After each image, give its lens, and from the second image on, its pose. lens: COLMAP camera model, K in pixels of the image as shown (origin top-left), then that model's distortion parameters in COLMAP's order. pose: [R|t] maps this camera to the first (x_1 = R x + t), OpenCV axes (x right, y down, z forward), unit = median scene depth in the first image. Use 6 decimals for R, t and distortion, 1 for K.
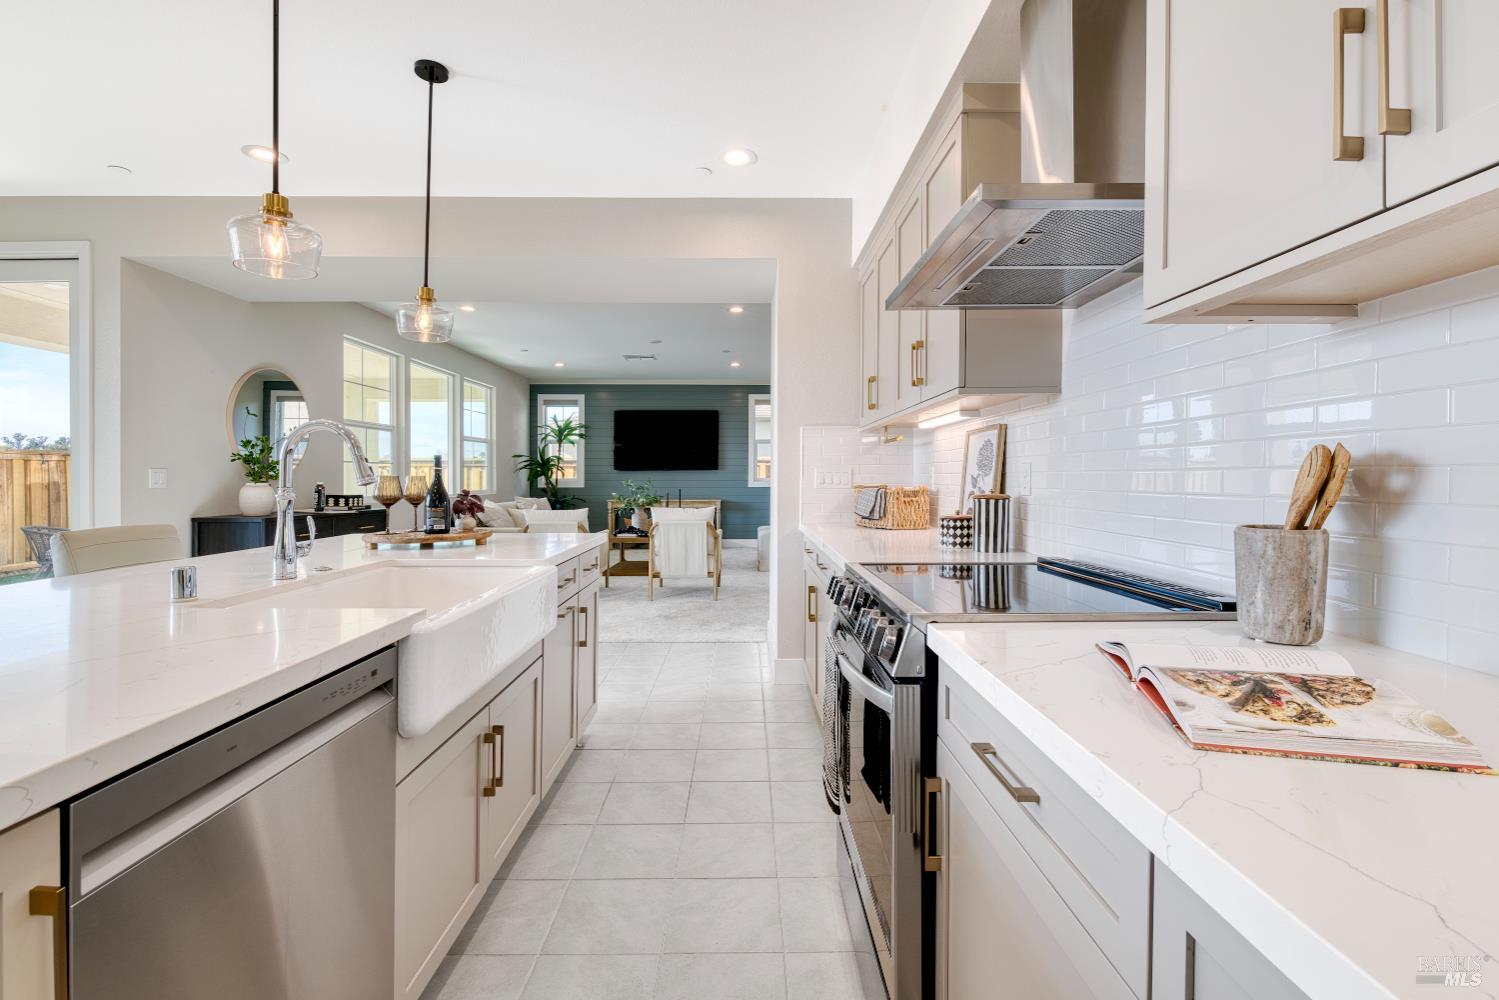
lens RADIAL K [[656.5, 0, 764.8], [0, 656.5, 460.4], [0, 0, 1]] dist [-0.001938, -0.001867]
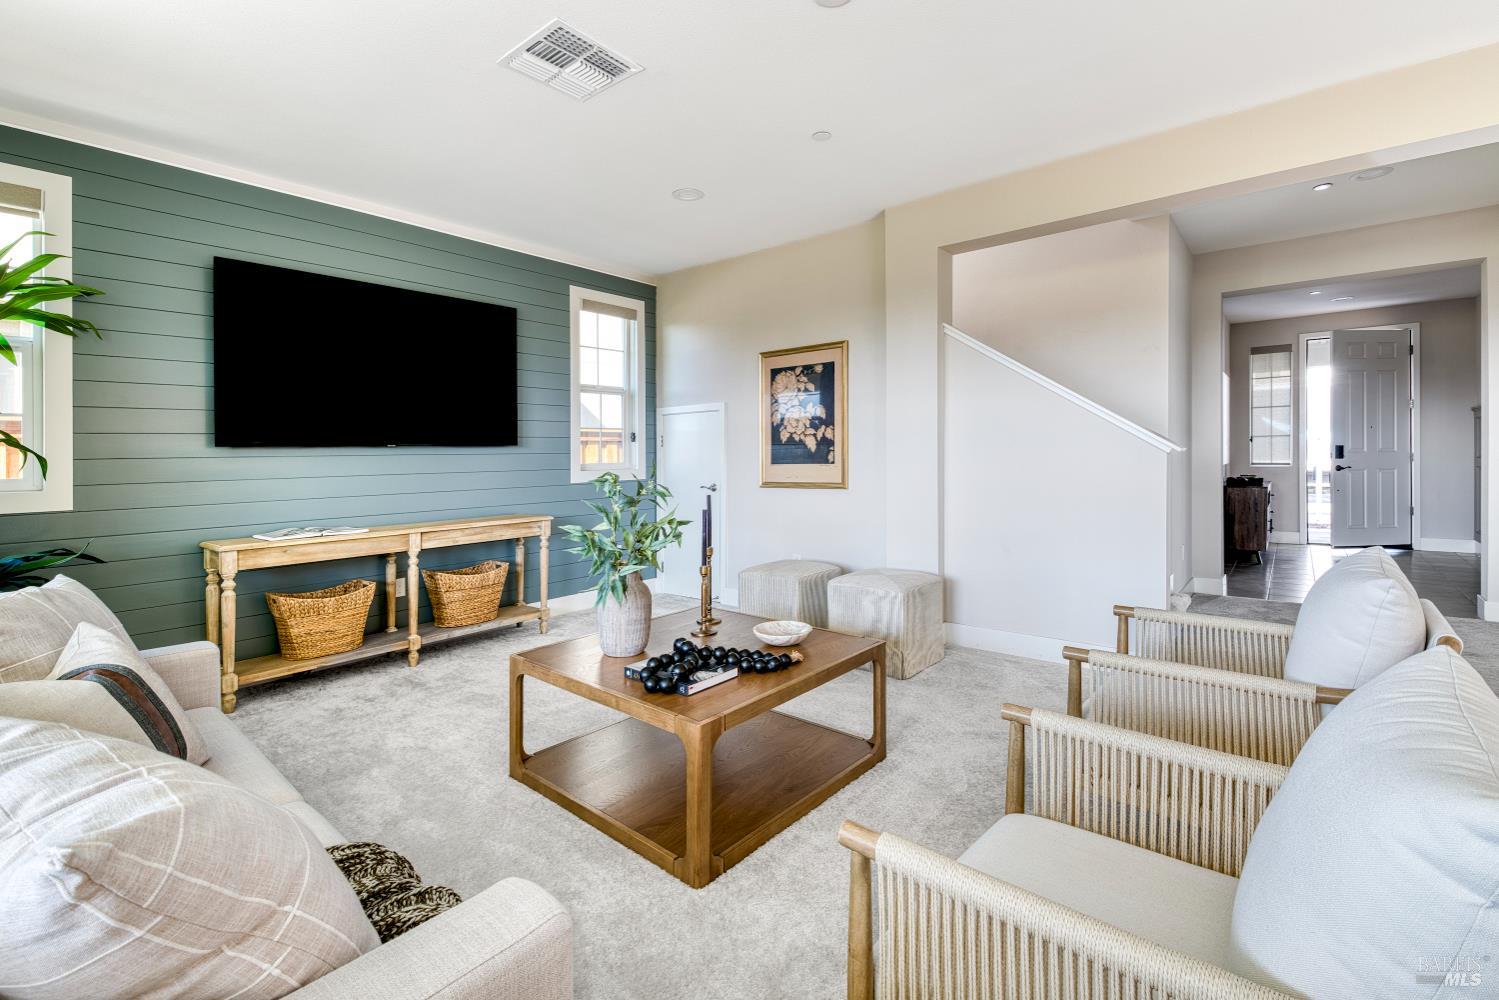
lens RADIAL K [[656.5, 0, 746.0], [0, 656.5, 450.0], [0, 0, 1]] dist [-0.001938, -0.001867]
pose [[0.650509, -0.005640, 0.759477, -0.303621], [-0.001483, 0.999961, 0.008696, 0.012841], [-0.759497, -0.006783, 0.650476, 0.608846]]
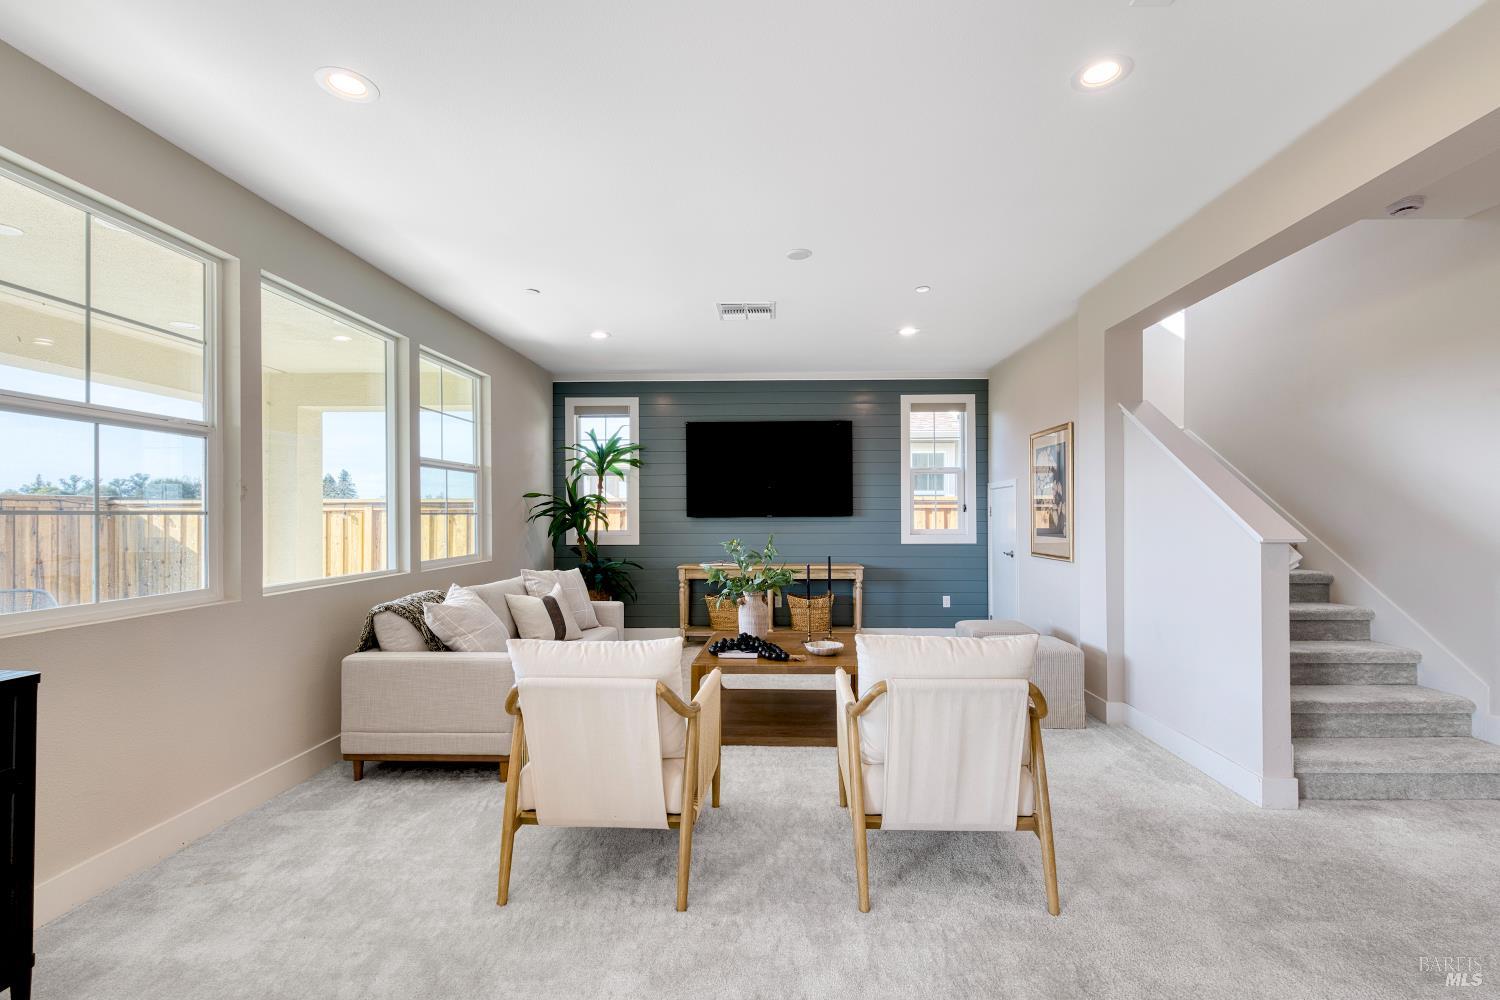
lens RADIAL K [[657.0, 0, 785.2], [0, 657.0, 509.4], [0, 0, 1]] dist [-0.001938, -0.001867]
pose [[0.999669, -0.002843, -0.025557, -0.120517], [0.003238, 0.999876, 0.015426, -0.002126], [0.025510, -0.015504, 0.999554, 0.378025]]
